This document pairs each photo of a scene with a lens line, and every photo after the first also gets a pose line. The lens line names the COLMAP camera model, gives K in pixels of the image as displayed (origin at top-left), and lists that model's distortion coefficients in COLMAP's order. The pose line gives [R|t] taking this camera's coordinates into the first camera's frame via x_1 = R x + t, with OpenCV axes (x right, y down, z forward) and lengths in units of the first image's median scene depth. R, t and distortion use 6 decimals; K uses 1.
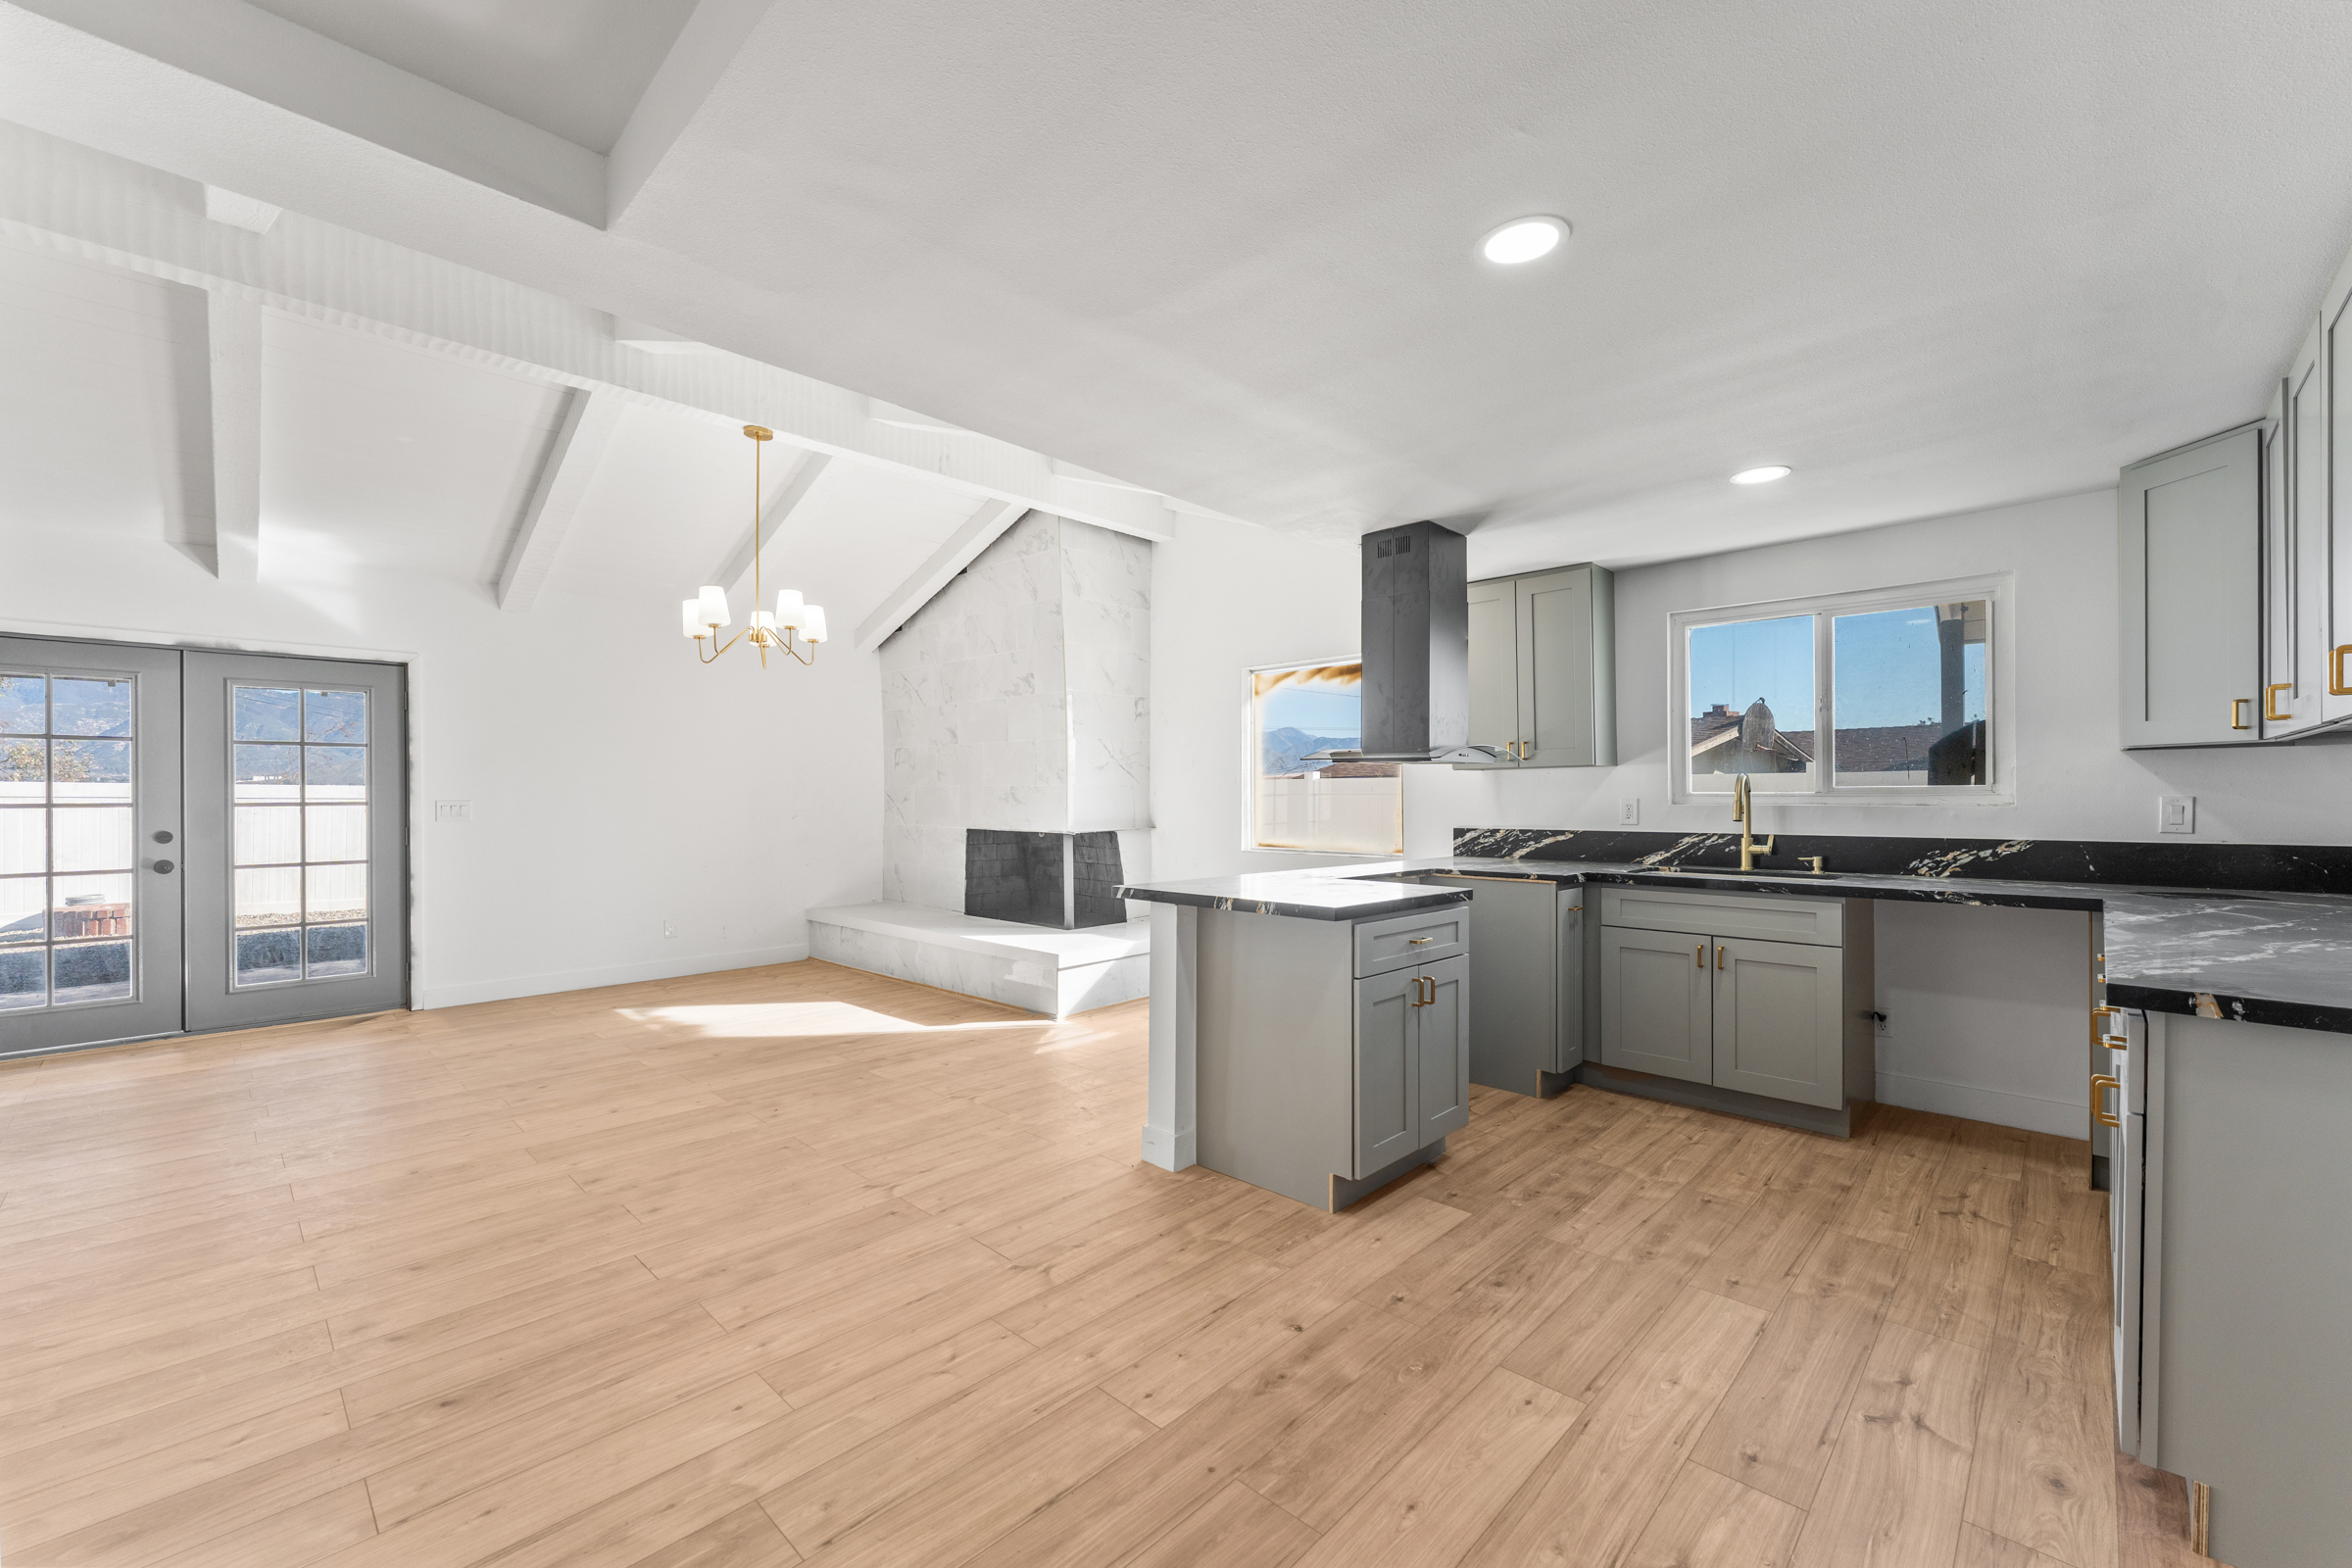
lens RADIAL K [[954.9, 0, 1176.0], [0, 954.9, 797.8], [0, 0, 1]] dist [0.000053, 0.000193]
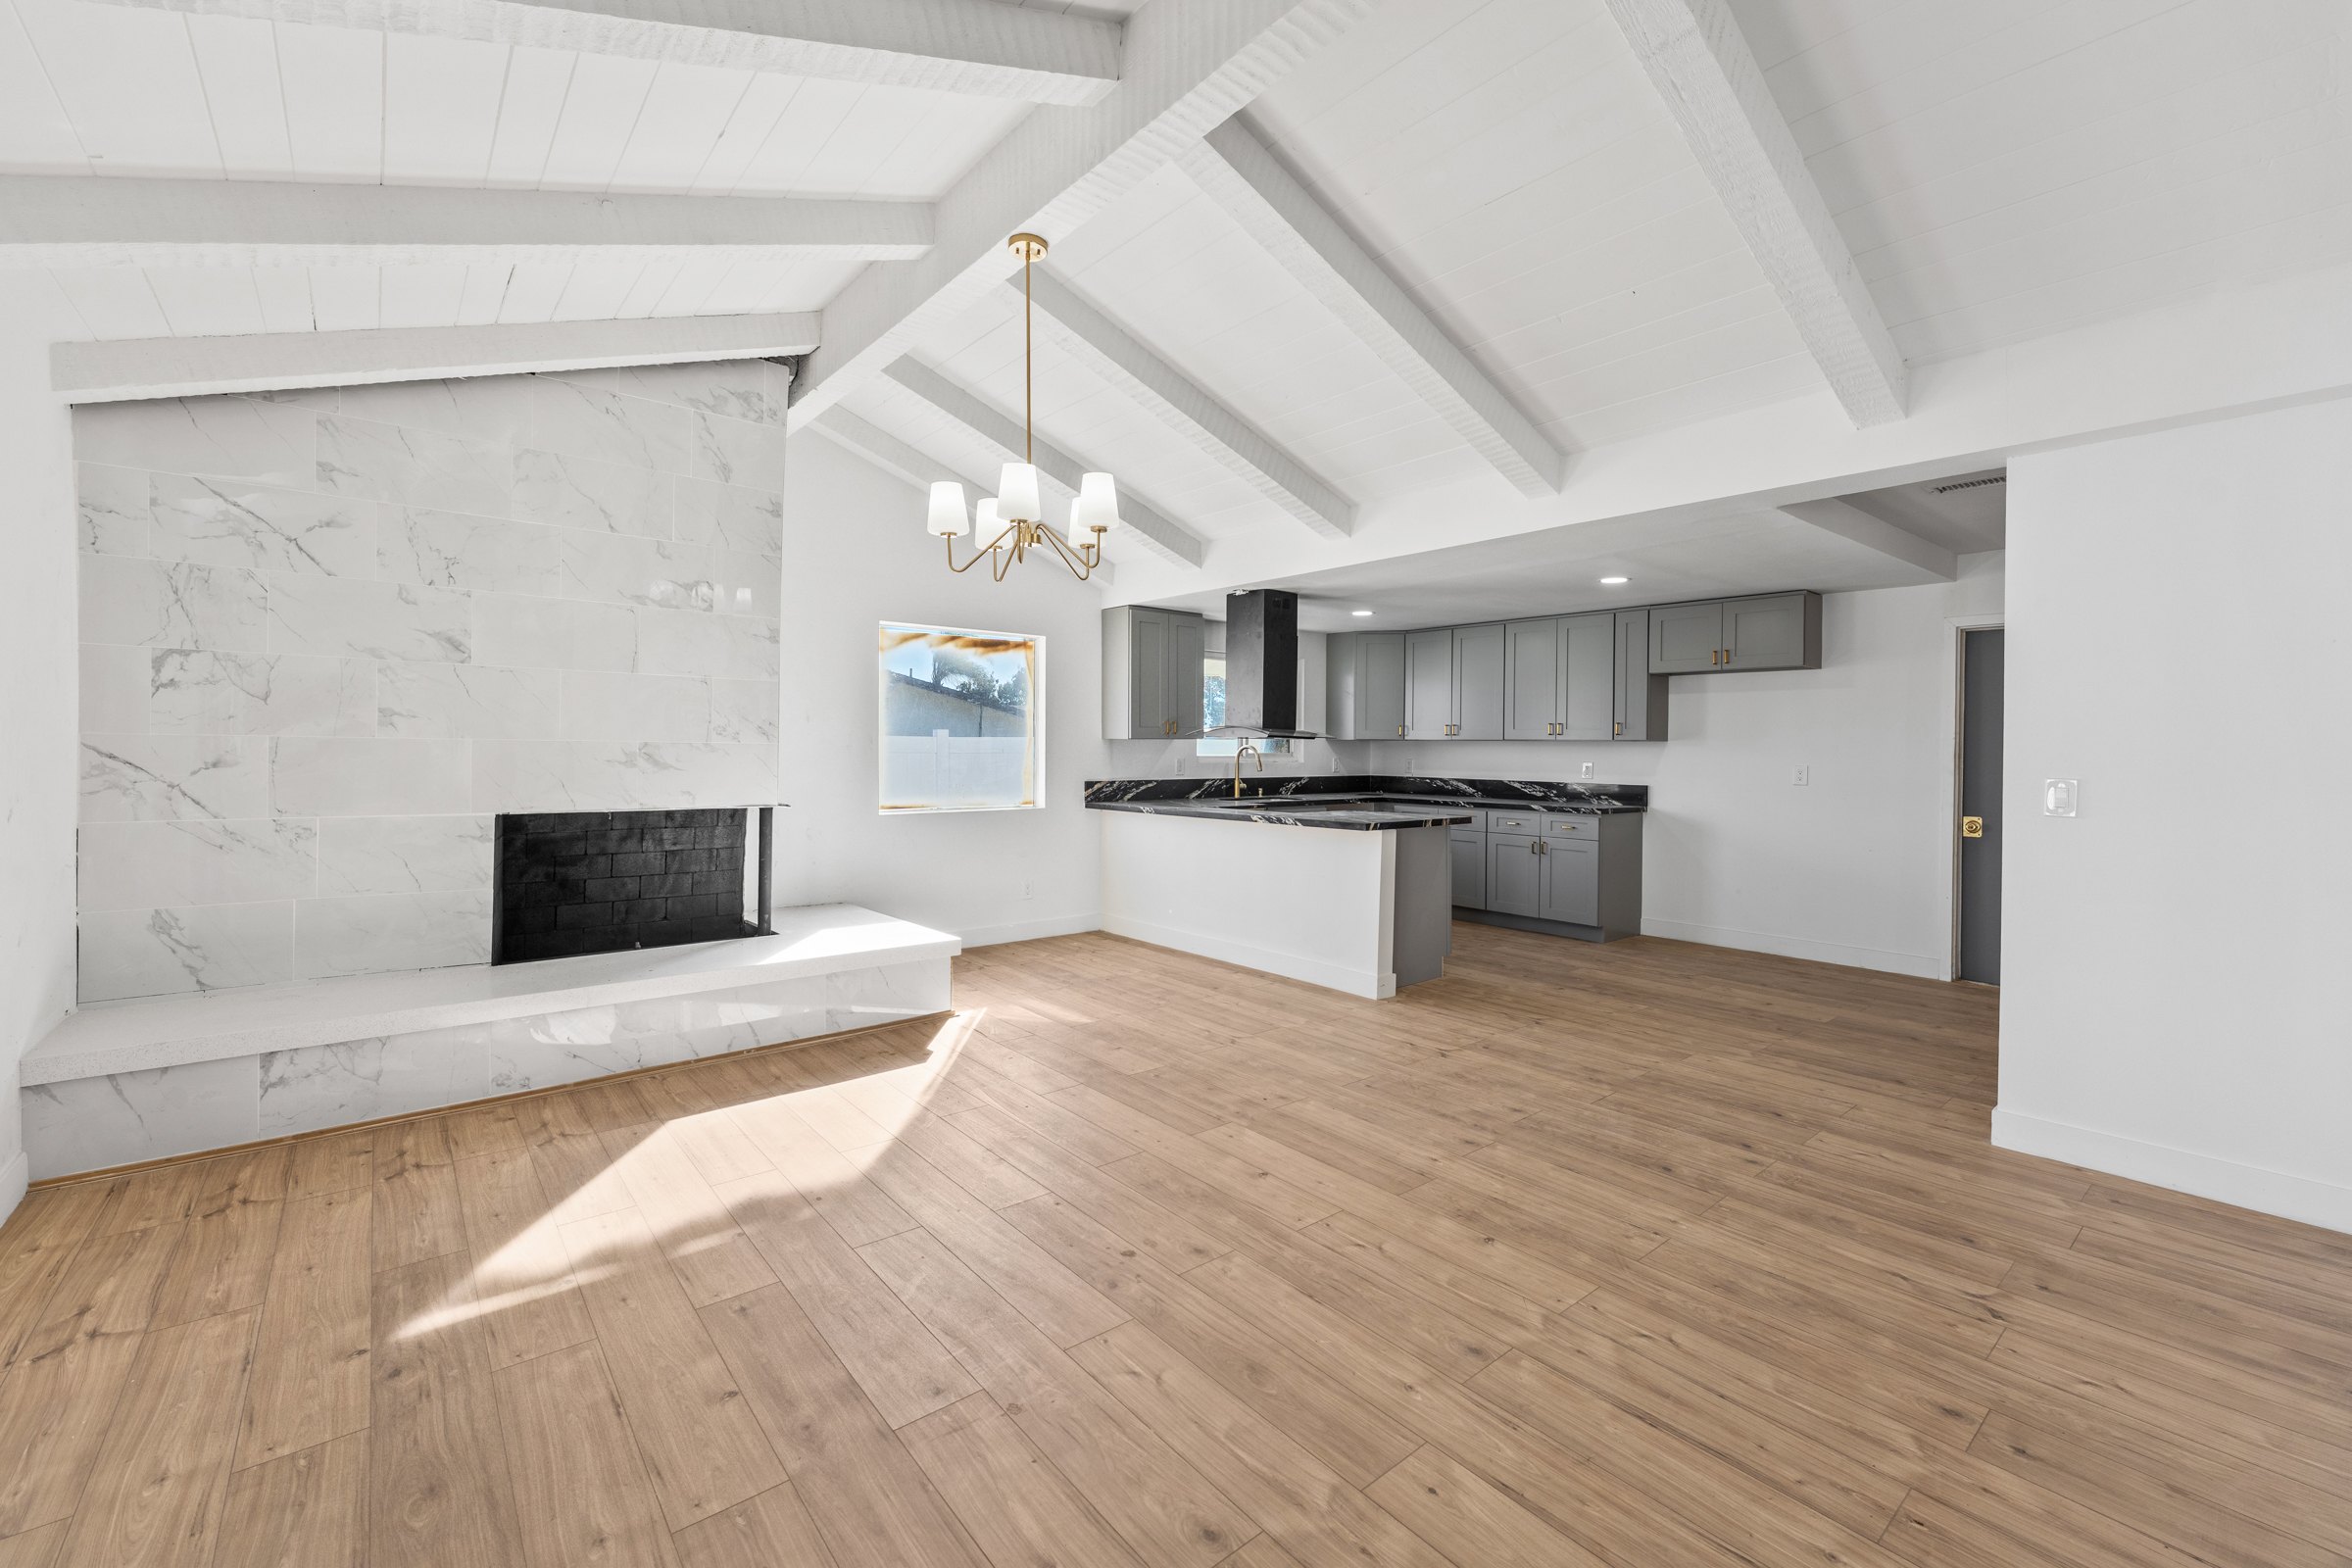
lens RADIAL K [[954.9, 0, 1163.8], [0, 954.9, 764.8], [0, 0, 1]] dist [0.000053, 0.000193]
pose [[0.123826, -0.013155, 0.992217, -0.922811], [-0.004925, 0.999892, 0.013872, -0.009406], [-0.992292, -0.006605, 0.123748, 0.668471]]
